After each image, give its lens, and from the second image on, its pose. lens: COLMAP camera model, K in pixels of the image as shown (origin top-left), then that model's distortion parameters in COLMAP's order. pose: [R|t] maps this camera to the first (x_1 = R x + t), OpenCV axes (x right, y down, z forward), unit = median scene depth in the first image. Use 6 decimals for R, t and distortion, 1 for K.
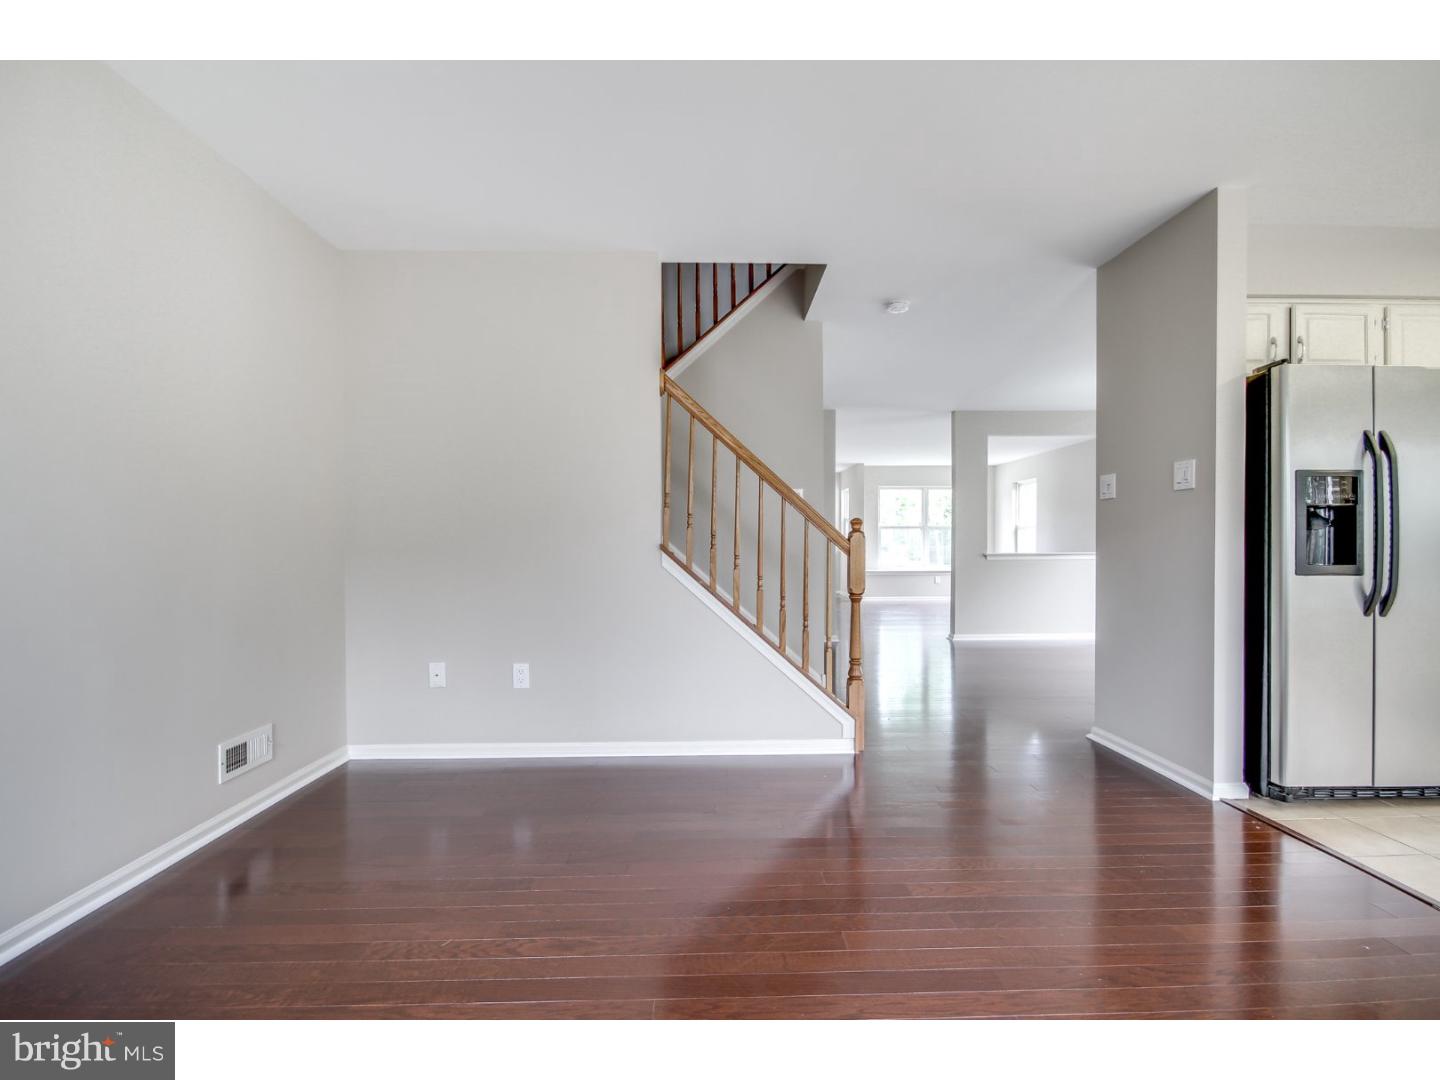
lens RADIAL K [[772.1, 0, 719.3], [0, 772.1, 535.7], [0, 0, 1]] dist [0.003665, -0.002196]
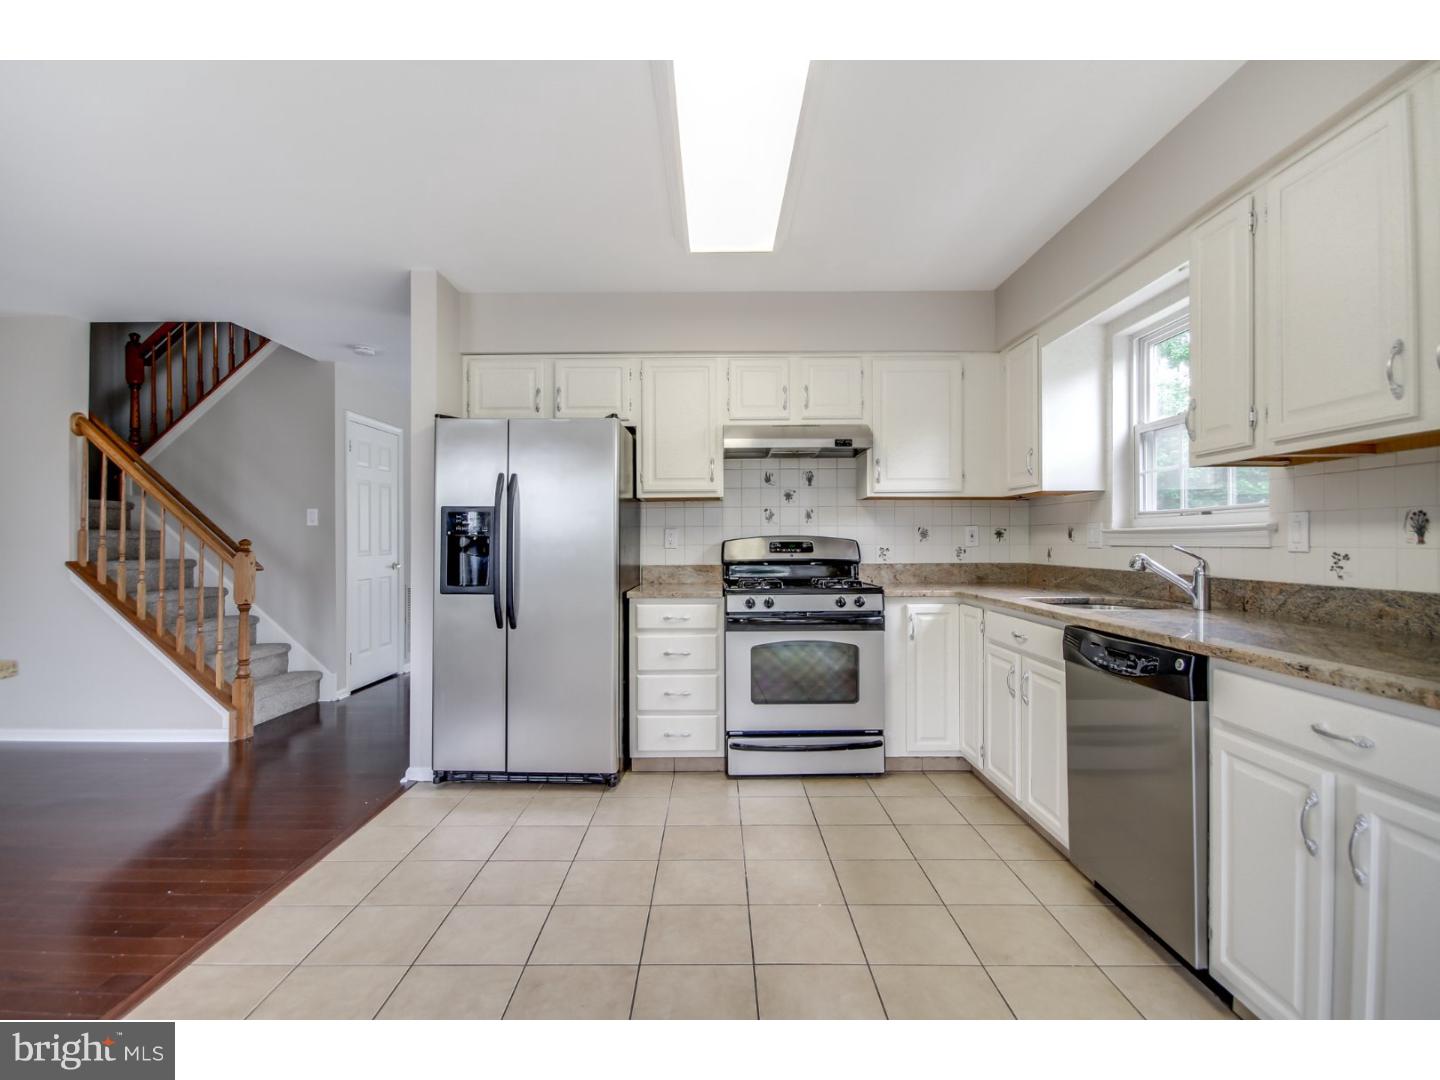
lens RADIAL K [[713.2, 0, 665.8], [0, 713.2, 542.8], [0, 0, 1]] dist [0.000746, -0.002991]
pose [[0.999588, -0.000169, -0.028689, 1.119196], [0.000280, 0.999993, 0.003854, -0.031676], [0.028688, -0.003861, 0.999581, -0.086555]]
